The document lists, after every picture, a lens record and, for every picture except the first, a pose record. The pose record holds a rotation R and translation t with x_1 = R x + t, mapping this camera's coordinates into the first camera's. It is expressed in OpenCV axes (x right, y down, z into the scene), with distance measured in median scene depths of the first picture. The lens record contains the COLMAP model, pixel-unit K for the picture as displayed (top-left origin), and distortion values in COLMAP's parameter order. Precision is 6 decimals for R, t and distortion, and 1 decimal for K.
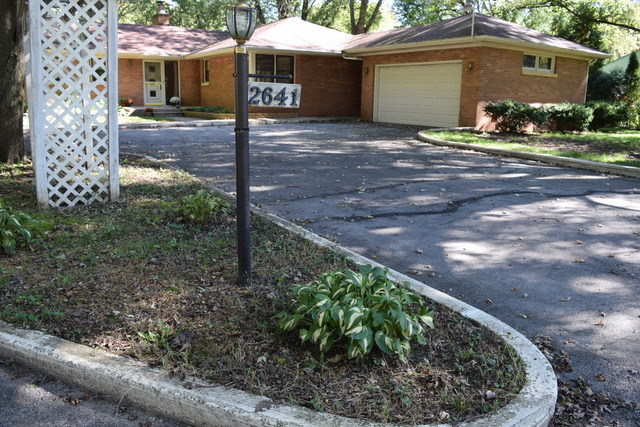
lens RADIAL K [[505.9, 0, 320.0], [0, 505.9, 213.5], [0, 0, 1]] dist [-0.083685, 0.003415]
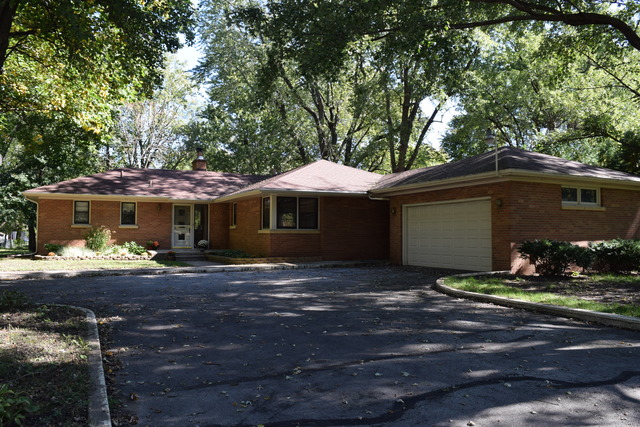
lens RADIAL K [[505.9, 0, 320.0], [0, 505.9, 213.5], [0, 0, 1]] dist [-0.083685, 0.003415]
pose [[0.991981, -0.021520, -0.124544, 0.083464], [-0.012760, 0.963312, -0.268080, -0.028905], [0.125744, 0.267519, 0.955312, 0.094507]]
